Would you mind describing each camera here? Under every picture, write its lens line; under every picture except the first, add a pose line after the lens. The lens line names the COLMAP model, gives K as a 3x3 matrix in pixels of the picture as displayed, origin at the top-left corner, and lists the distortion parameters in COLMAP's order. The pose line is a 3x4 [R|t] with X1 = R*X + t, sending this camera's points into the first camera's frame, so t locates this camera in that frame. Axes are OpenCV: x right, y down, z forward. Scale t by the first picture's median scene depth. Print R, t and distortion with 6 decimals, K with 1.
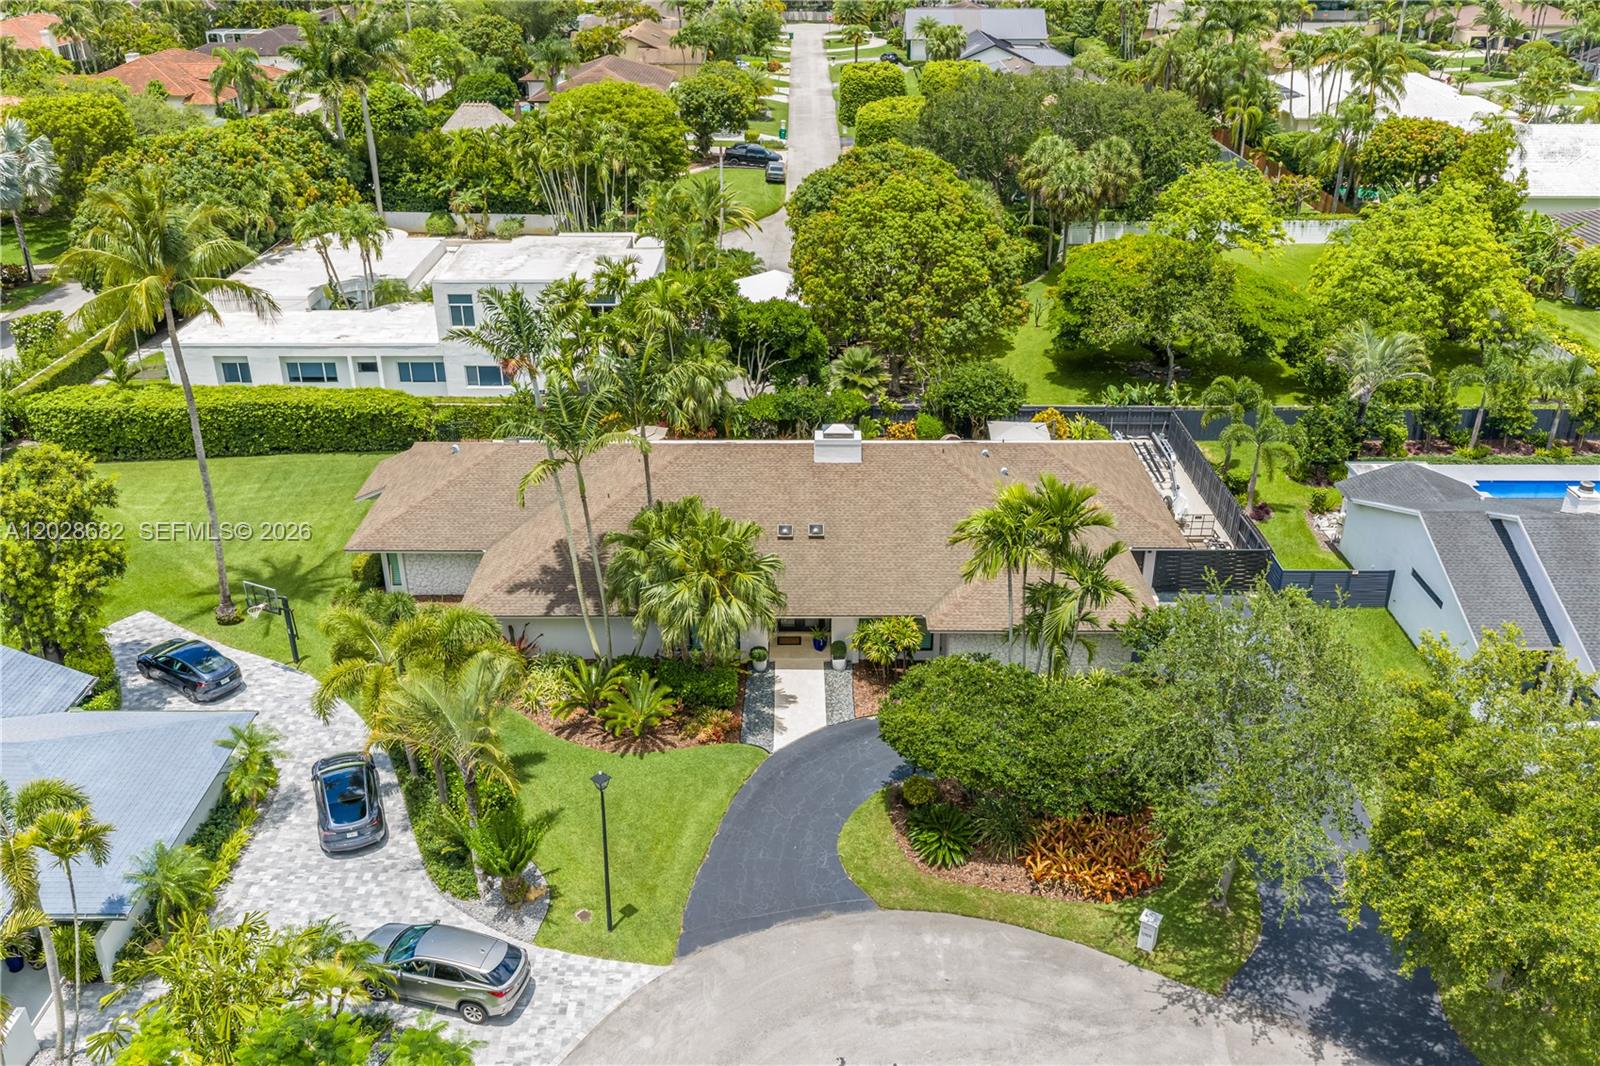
lens RADIAL K [[1342.6, 0, 802.3], [0, 1342.6, 534.9], [0, 0, 1]] dist [0.021831, -0.041980]
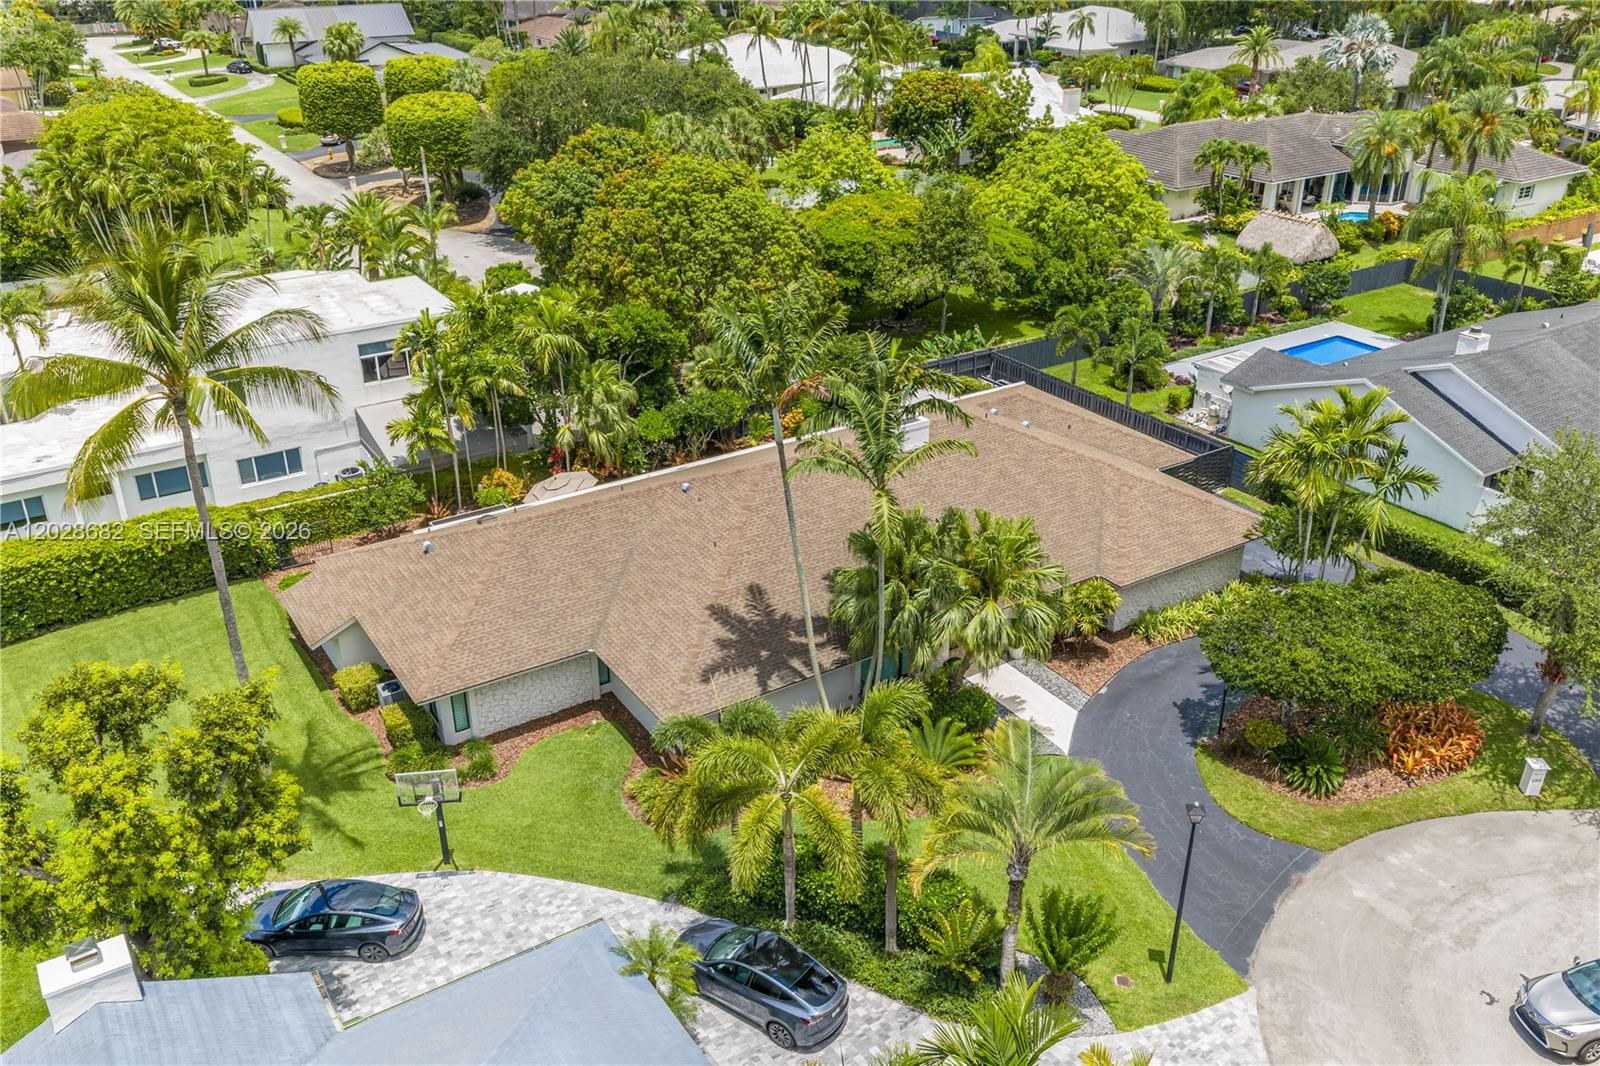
lens RADIAL K [[1342.6, 0, 802.3], [0, 1342.6, 534.9], [0, 0, 1]] dist [0.021831, -0.041980]
pose [[0.835416, -0.242795, 0.493082, -0.707140], [0.244172, 0.967696, 0.062802, -0.102485], [-0.492402, 0.067931, 0.867713, 0.335868]]
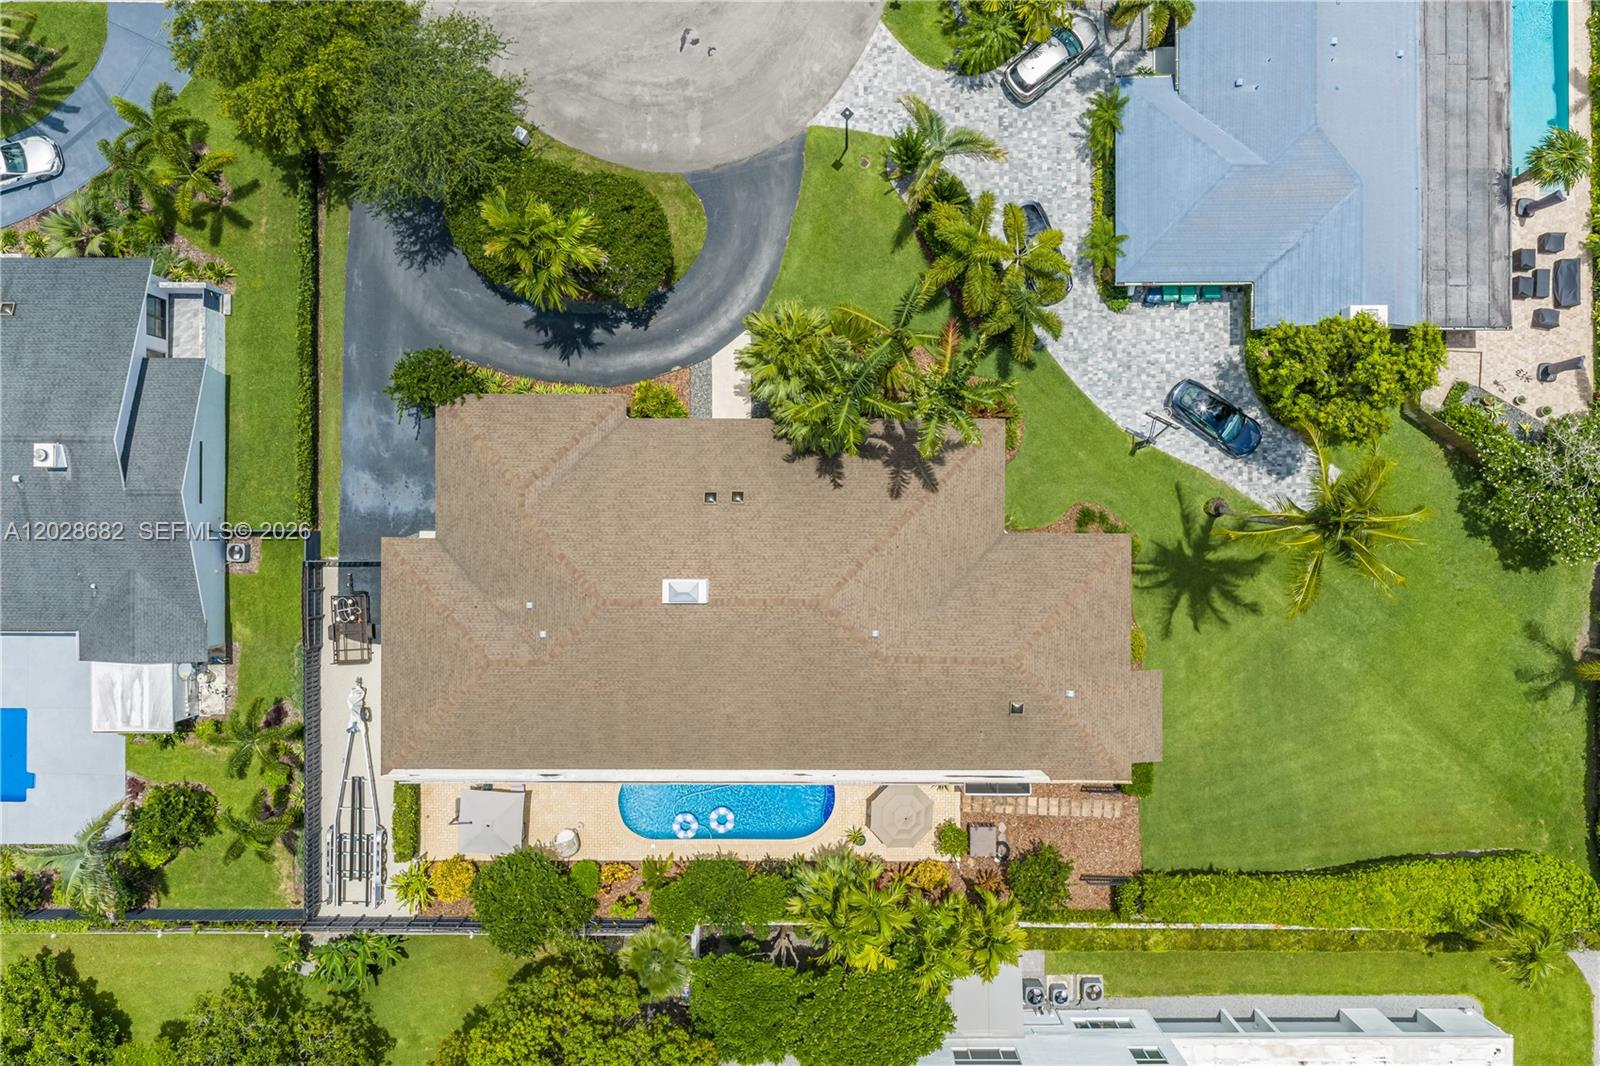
lens RADIAL K [[1342.6, 0, 802.3], [0, 1342.6, 534.9], [0, 0, 1]] dist [0.021831, -0.041980]
pose [[-0.999998, 0.000319, 0.002026, -0.091769], [0.001662, -0.452998, 0.891510, -1.400059], [0.001202, 0.891511, 0.452997, 0.676360]]
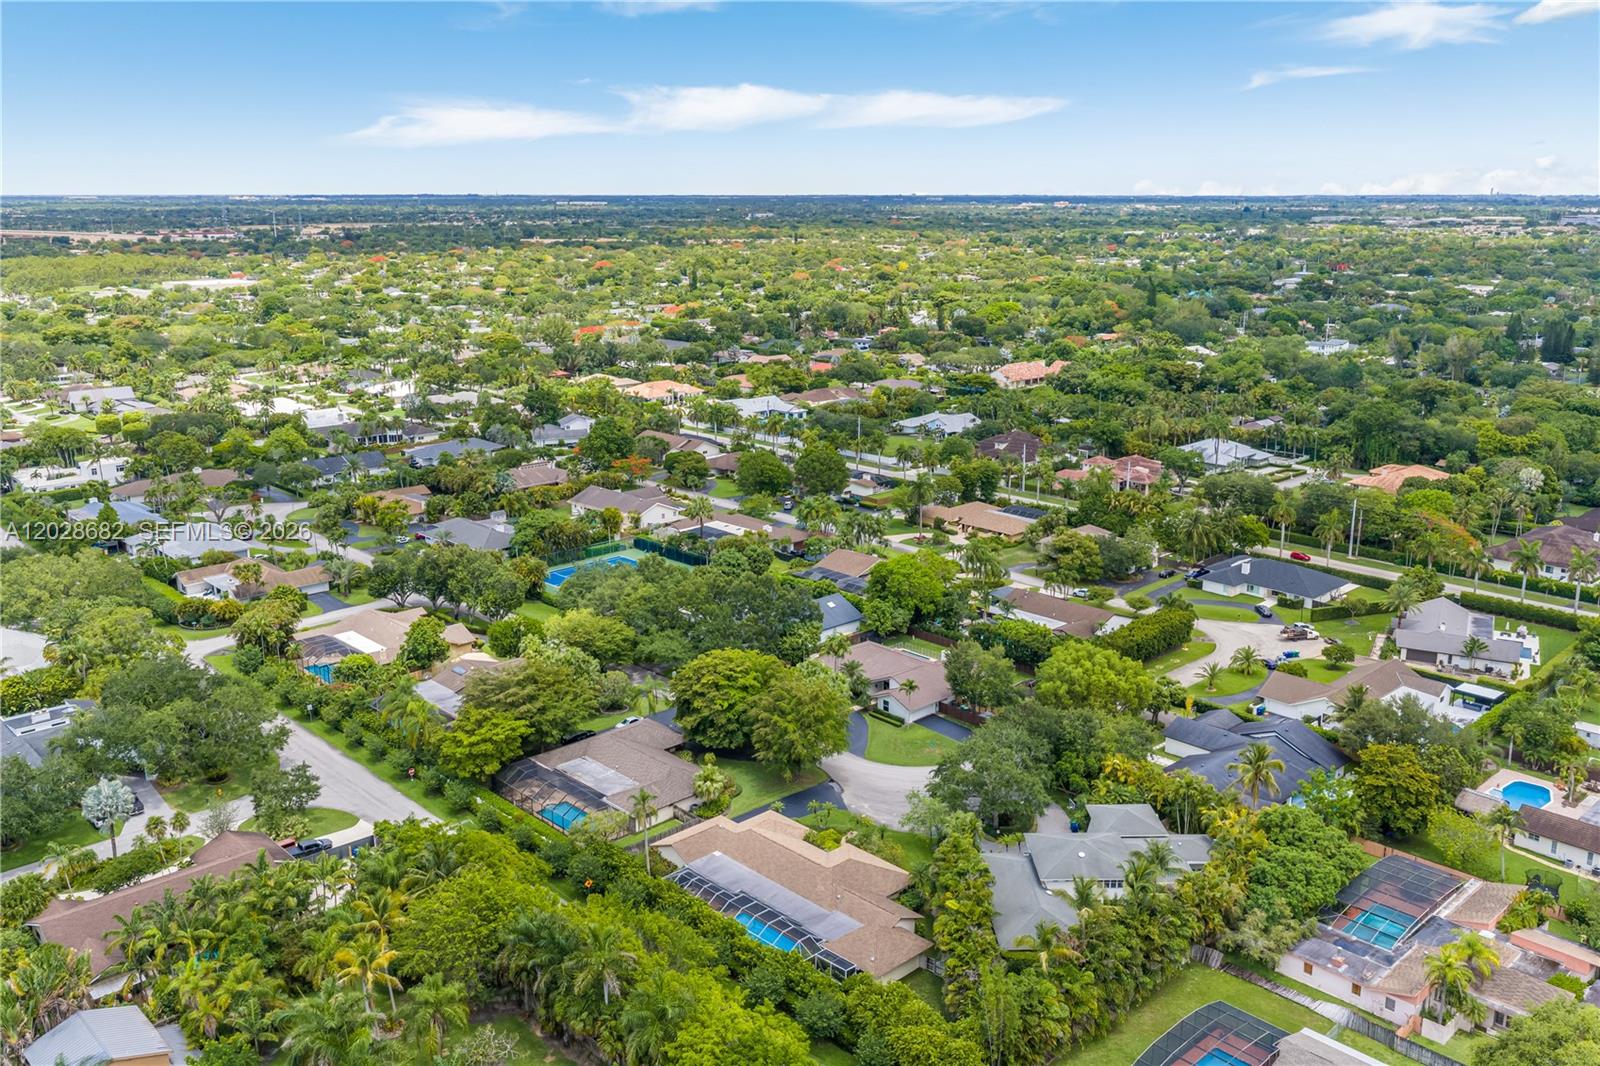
lens RADIAL K [[1342.6, 0, 802.3], [0, 1342.6, 534.9], [0, 0, 1]] dist [0.021831, -0.041980]
pose [[0.725925, -0.177379, 0.664507, -3.122462], [0.309113, 0.947234, -0.084835, 2.344809], [-0.614396, 0.266992, 0.742451, -7.754858]]
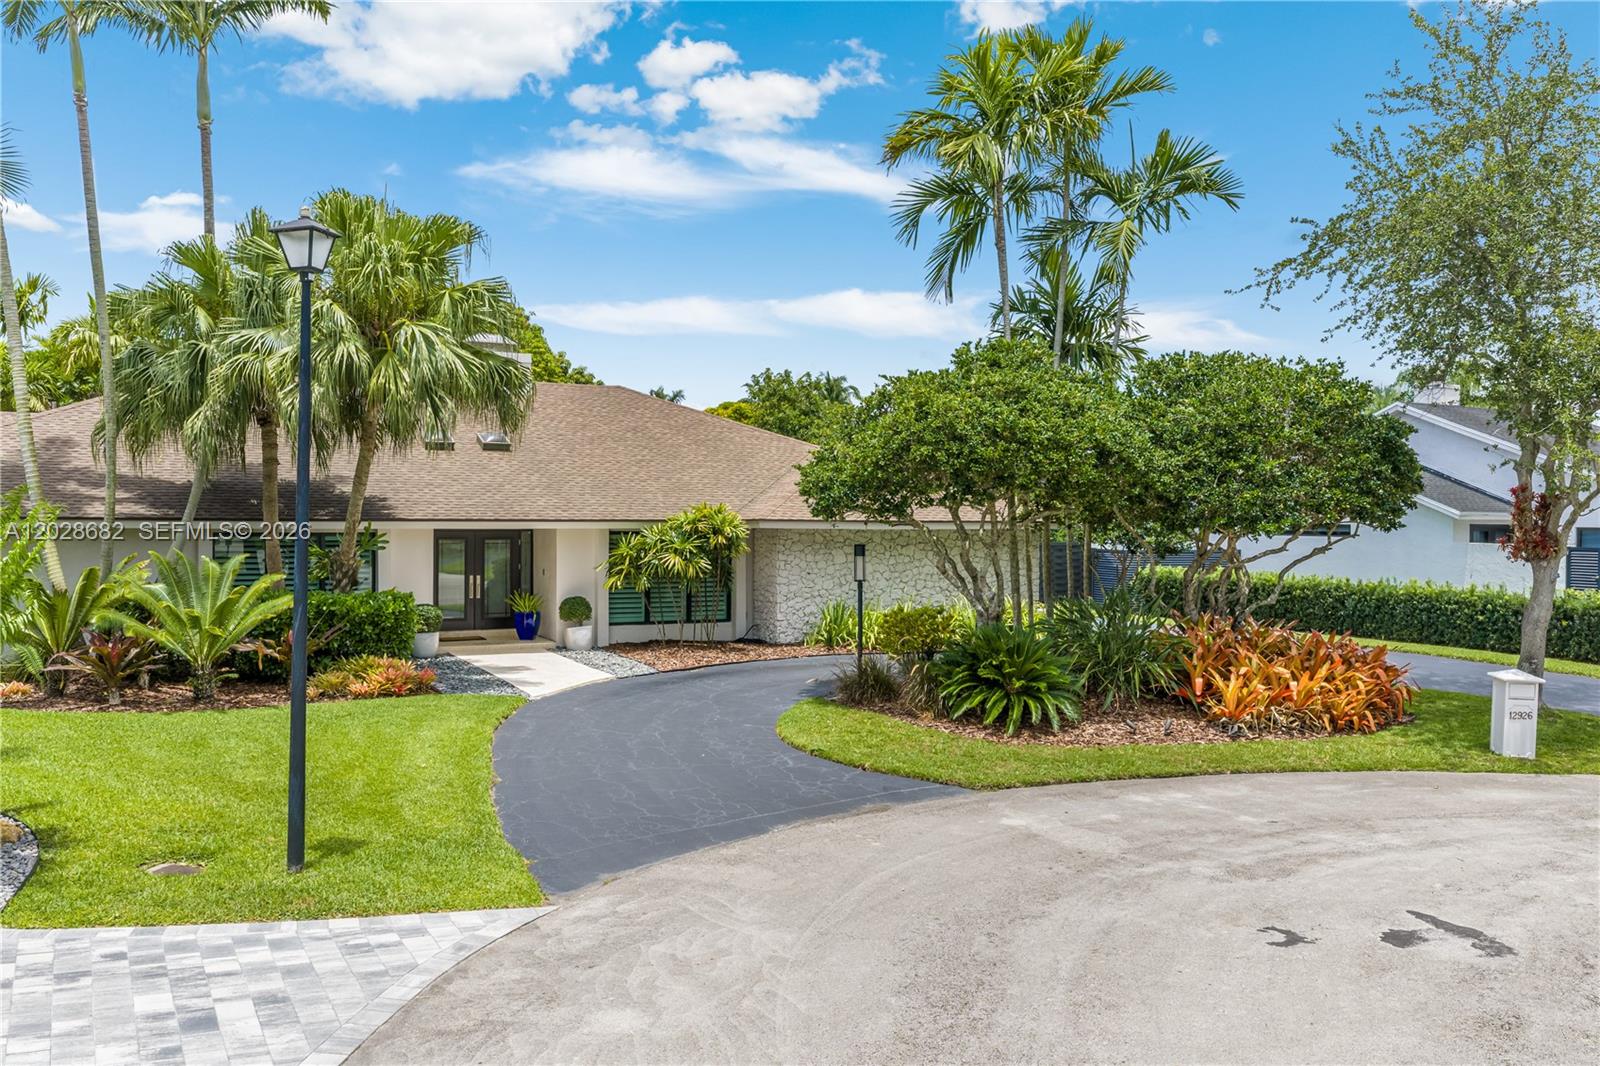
lens RADIAL K [[1342.6, 0, 802.3], [0, 1342.6, 534.9], [0, 0, 1]] dist [0.021831, -0.041980]
pose [[0.883757, 0.000042, 0.467947, -0.182669], [0.206036, 0.897817, -0.389197, 0.365747], [-0.420147, 0.440369, 0.793443, 0.692419]]
